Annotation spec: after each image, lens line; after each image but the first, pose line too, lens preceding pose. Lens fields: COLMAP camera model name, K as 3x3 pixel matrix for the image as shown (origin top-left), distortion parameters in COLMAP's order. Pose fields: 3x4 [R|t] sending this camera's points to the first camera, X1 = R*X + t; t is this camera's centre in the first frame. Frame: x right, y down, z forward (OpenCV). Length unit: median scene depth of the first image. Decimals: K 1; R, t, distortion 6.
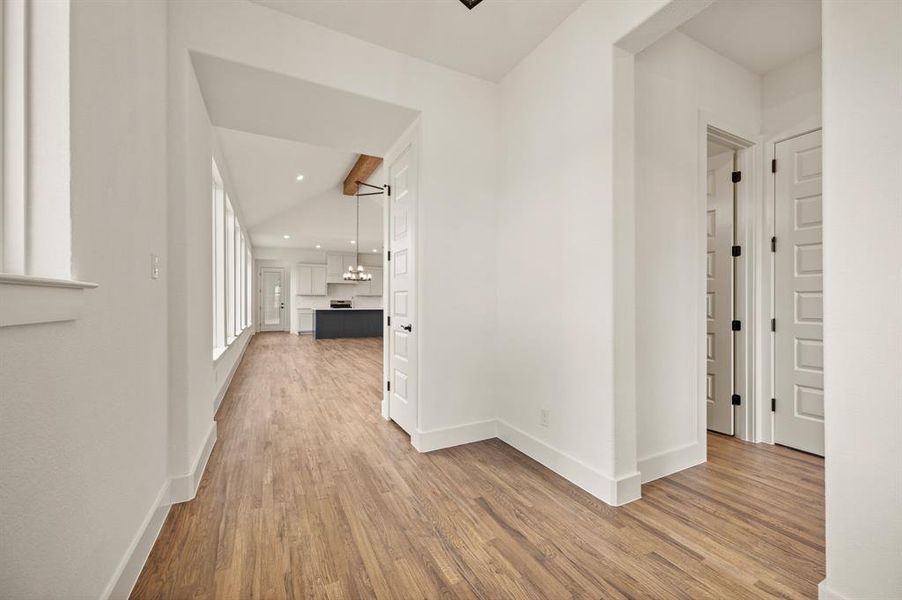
lens RADIAL K [[354.3, 0, 451.0], [0, 354.3, 300.0], [0, 0, 1]] dist [-0.000299, -0.000060]
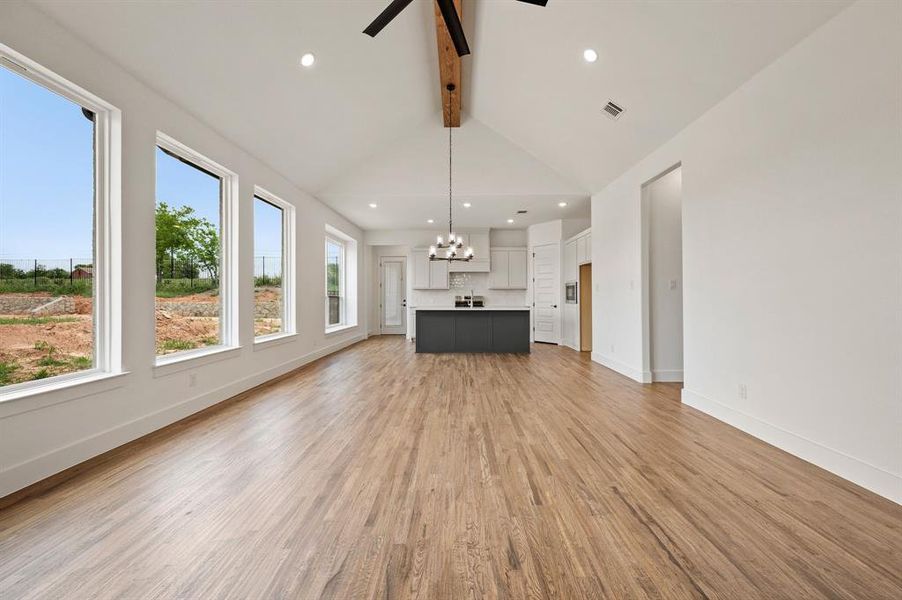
lens RADIAL K [[355.1, 0, 451.7], [0, 355.1, 294.9], [0, 0, 1]] dist [-0.000511, -0.000125]
pose [[0.880141, -0.009334, -0.474621, 0.004317], [0.008192, 0.999956, -0.004473, 0.002888], [0.474642, 0.000049, 0.880179, 0.423634]]
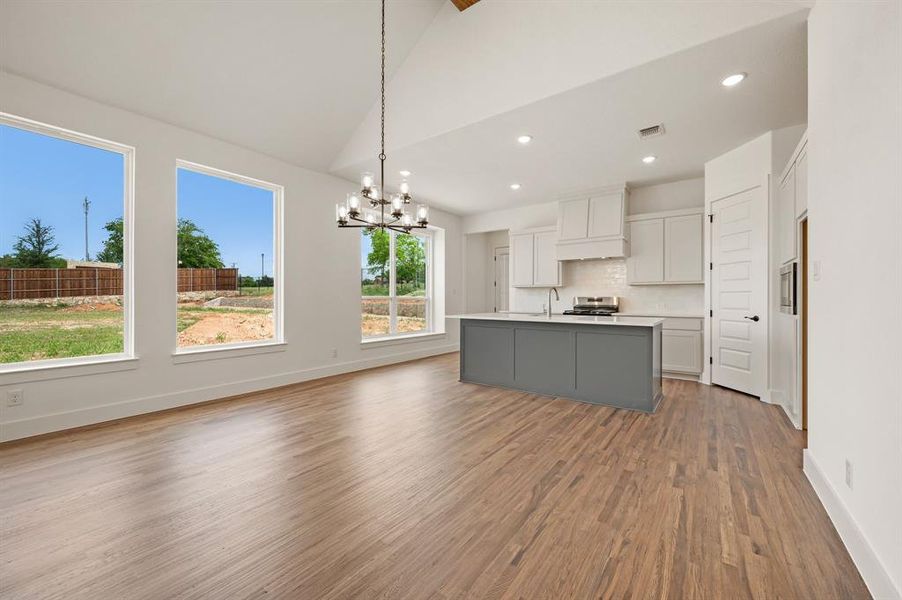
lens RADIAL K [[354.3, 0, 451.0], [0, 354.3, 300.0], [0, 0, 1]] dist [-0.000299, -0.000060]
pose [[0.445875, -0.002198, -0.895092, 0.024382], [0.005470, 0.999985, 0.000269, 0.005135], [0.895078, -0.005016, 0.445881, 0.772223]]
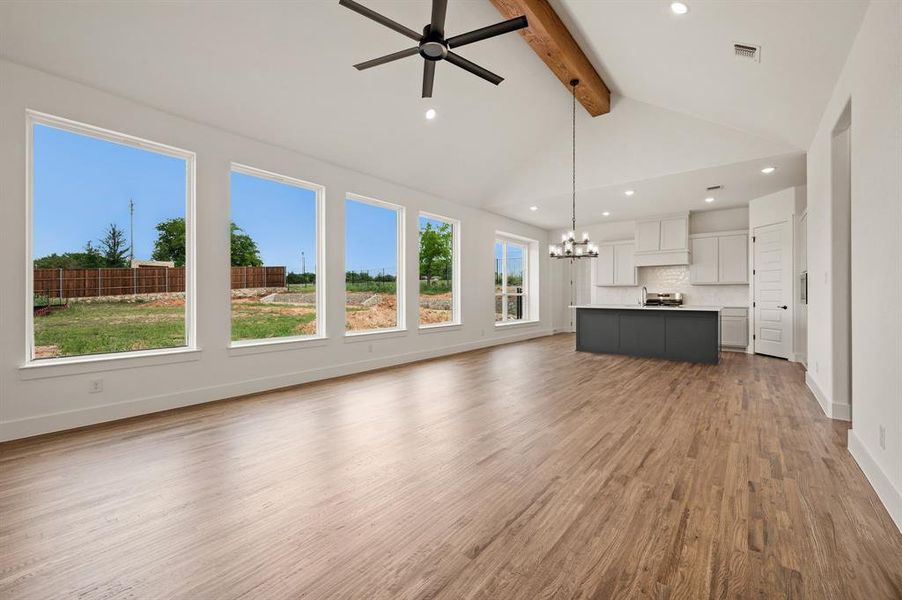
lens RADIAL K [[364.5, 0, 454.0], [0, 364.5, 295.5], [0, 0, 1]] dist [0.000697, 0.000308]
pose [[0.401727, -0.004237, -0.915750, 0.158235], [0.006685, 0.999976, -0.001694, 0.004588], [0.915735, -0.005441, 0.401746, 0.500371]]
